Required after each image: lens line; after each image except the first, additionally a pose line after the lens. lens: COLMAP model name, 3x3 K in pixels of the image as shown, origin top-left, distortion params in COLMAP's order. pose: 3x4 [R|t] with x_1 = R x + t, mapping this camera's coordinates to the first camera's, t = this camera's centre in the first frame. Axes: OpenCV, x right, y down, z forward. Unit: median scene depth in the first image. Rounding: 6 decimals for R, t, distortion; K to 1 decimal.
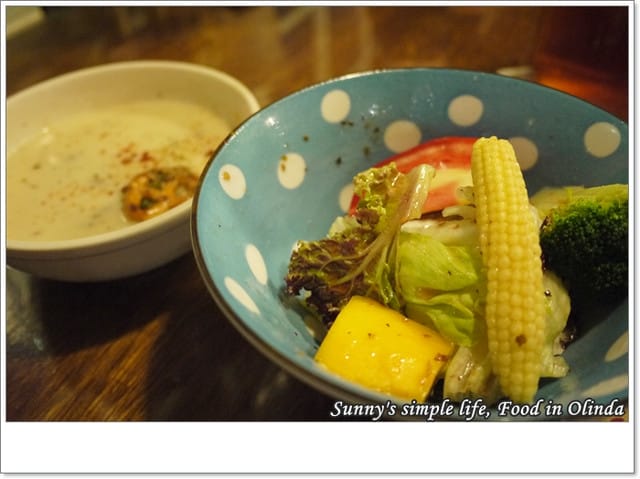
lens RADIAL K [[560.2, 0, 323.5], [0, 560.2, 236.5], [0, 0, 1]] dist [-0.031562, 0.036130]
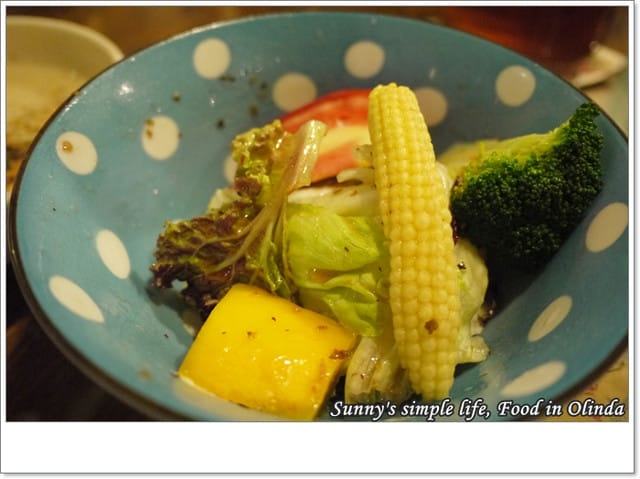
lens RADIAL K [[560.2, 0, 316.6], [0, 560.2, 243.1], [0, 0, 1]] dist [-0.031562, 0.036130]
pose [[0.991299, -0.066400, 0.113651, 0.083083], [0.059500, 0.996234, 0.063071, 0.000593], [-0.117411, -0.055760, 0.991517, 0.171387]]
